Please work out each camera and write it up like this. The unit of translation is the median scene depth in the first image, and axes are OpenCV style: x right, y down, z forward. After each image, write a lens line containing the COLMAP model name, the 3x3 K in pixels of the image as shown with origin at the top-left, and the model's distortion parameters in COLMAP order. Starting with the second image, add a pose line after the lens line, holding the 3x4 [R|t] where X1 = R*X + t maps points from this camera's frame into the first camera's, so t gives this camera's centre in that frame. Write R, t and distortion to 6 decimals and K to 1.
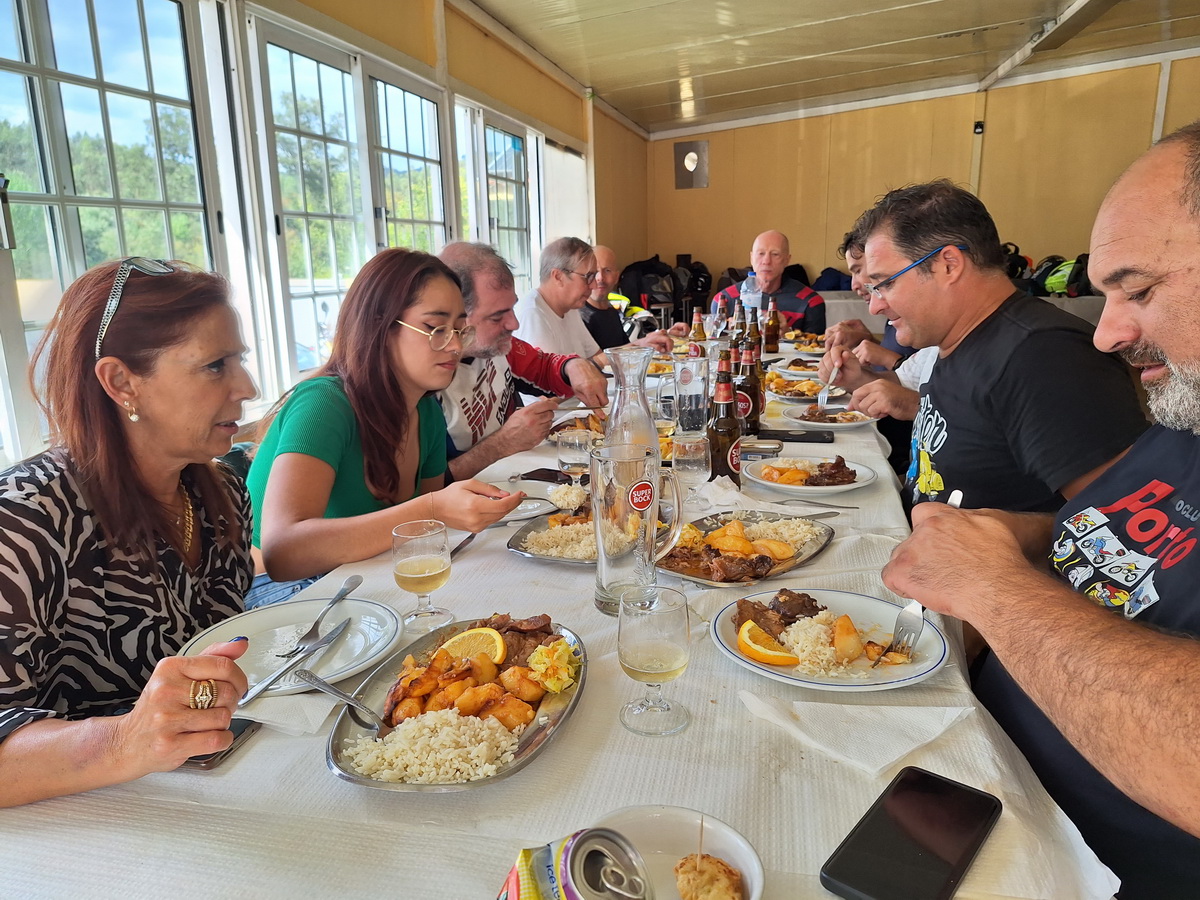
lens RADIAL K [[868.4, 0, 600.0], [0, 868.4, 450.0], [0, 0, 1]] dist [0.043616, -0.052531]
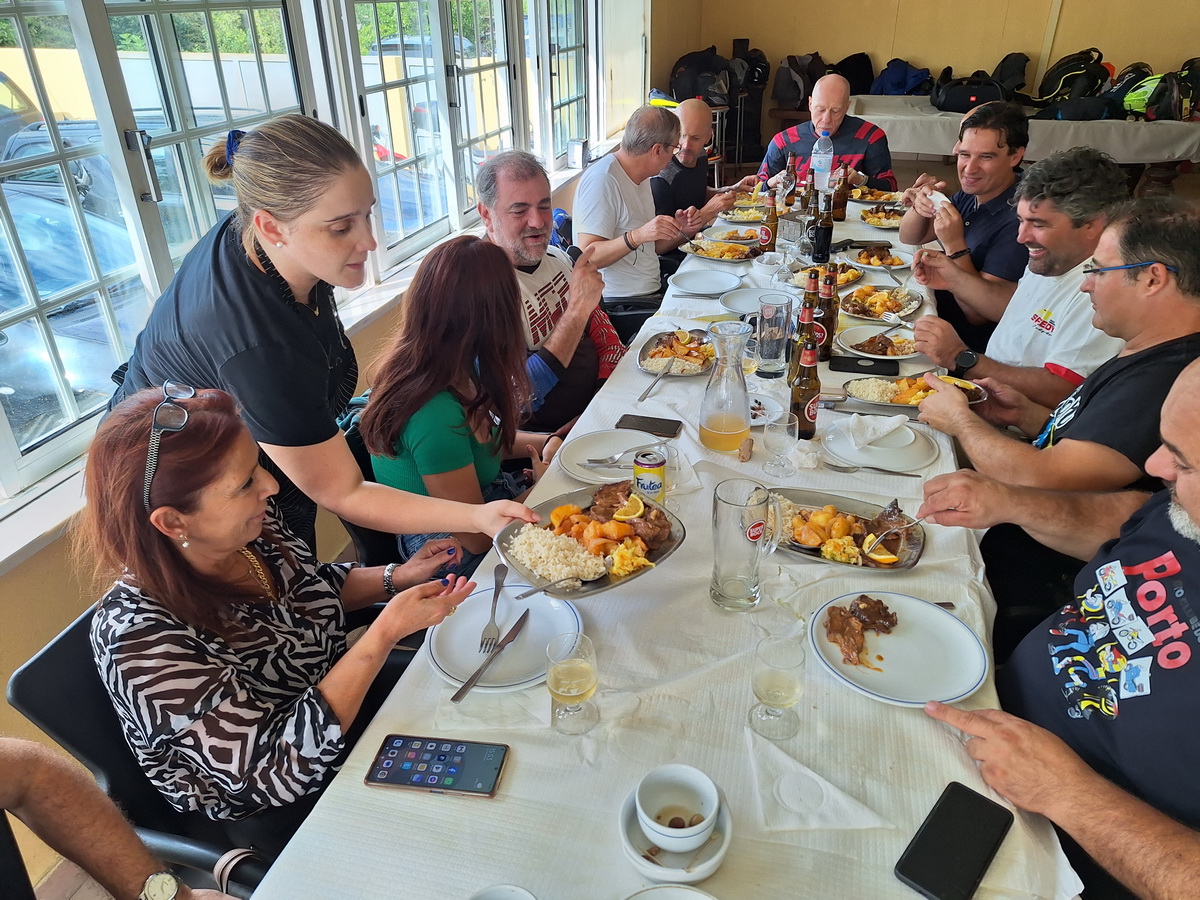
lens RADIAL K [[868.4, 0, 600.0], [0, 868.4, 450.0], [0, 0, 1]] dist [0.043616, -0.052531]
pose [[0.999485, 0.017544, -0.026863, -0.057897], [-0.009450, 0.961089, 0.276077, -0.155919], [0.030661, -0.275681, 0.960760, -0.076140]]
